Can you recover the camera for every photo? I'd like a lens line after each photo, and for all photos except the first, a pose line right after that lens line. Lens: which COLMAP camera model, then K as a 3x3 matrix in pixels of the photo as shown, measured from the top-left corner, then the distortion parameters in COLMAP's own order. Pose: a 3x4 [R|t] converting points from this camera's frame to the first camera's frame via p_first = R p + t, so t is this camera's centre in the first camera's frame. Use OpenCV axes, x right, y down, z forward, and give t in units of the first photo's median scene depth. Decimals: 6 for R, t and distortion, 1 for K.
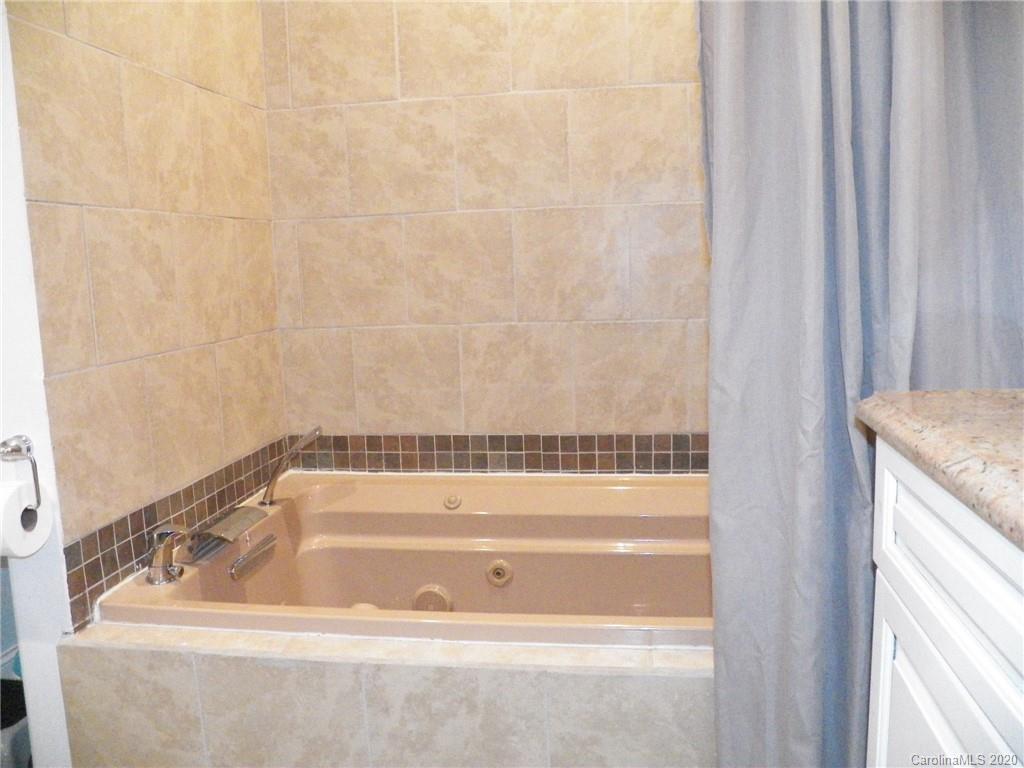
lens RADIAL K [[829.7, 0, 511.5], [0, 829.7, 385.2], [0, 0, 1]] dist [-0.139530, 0.081160]
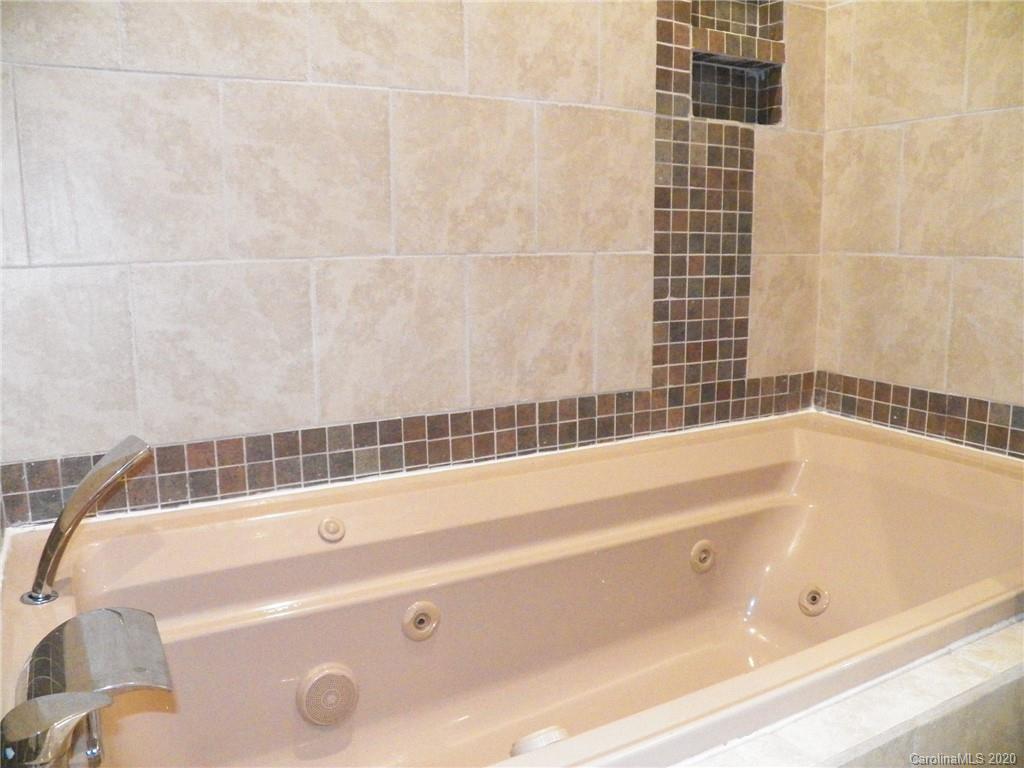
lens RADIAL K [[829.7, 0, 513.7], [0, 829.7, 382.8], [0, 0, 1]] dist [-0.139530, 0.081160]
pose [[0.786473, -0.076002, 0.612931, -0.340529], [0.072582, 0.996897, 0.030481, 0.015940], [-0.613345, 0.020515, 0.789549, 0.397211]]
